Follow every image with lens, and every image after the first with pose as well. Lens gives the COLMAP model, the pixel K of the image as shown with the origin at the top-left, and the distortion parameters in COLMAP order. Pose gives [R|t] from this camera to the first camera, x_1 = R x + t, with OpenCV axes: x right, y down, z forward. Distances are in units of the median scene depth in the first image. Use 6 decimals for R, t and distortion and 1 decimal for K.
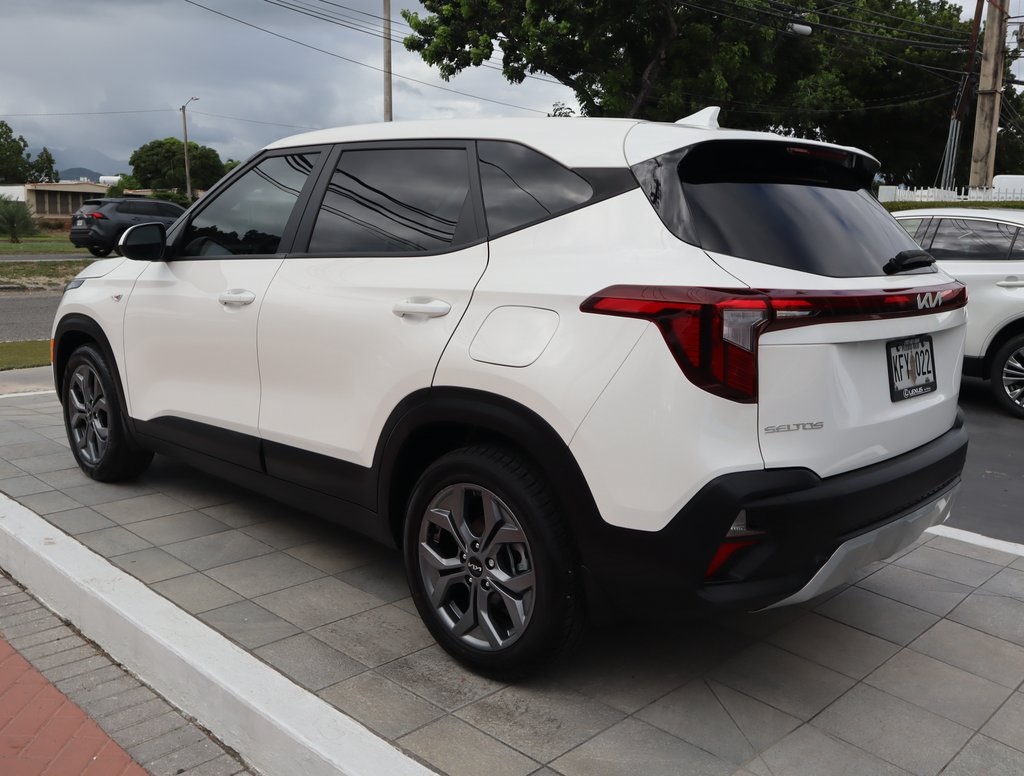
lens RADIAL K [[948.0, 0, 510.0], [0, 948.0, 388.8], [0, 0, 1]] dist [-0.052343, 0.000000]
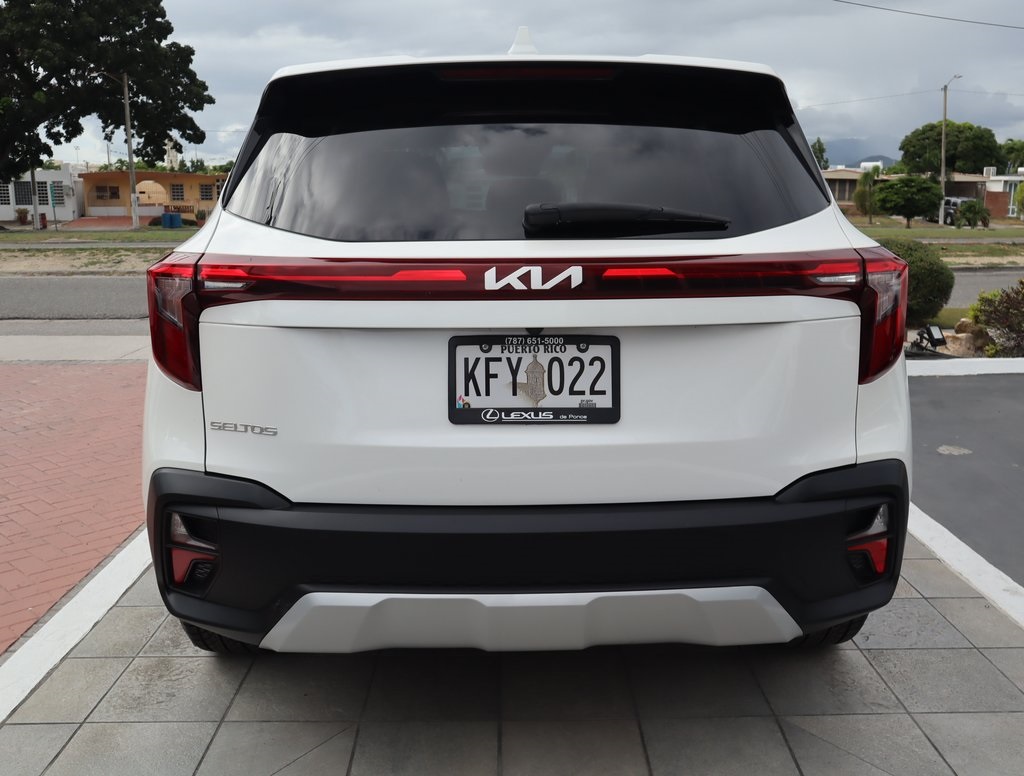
lens RADIAL K [[948.0, 0, 511.9], [0, 948.0, 382.4], [0, 0, 1]] dist [-0.052343, 0.000000]
pose [[0.701079, 0.105509, -0.705235, 0.876284], [-0.100450, 0.993744, 0.048815, -0.051453], [0.705973, 0.036617, 0.707291, 0.507475]]
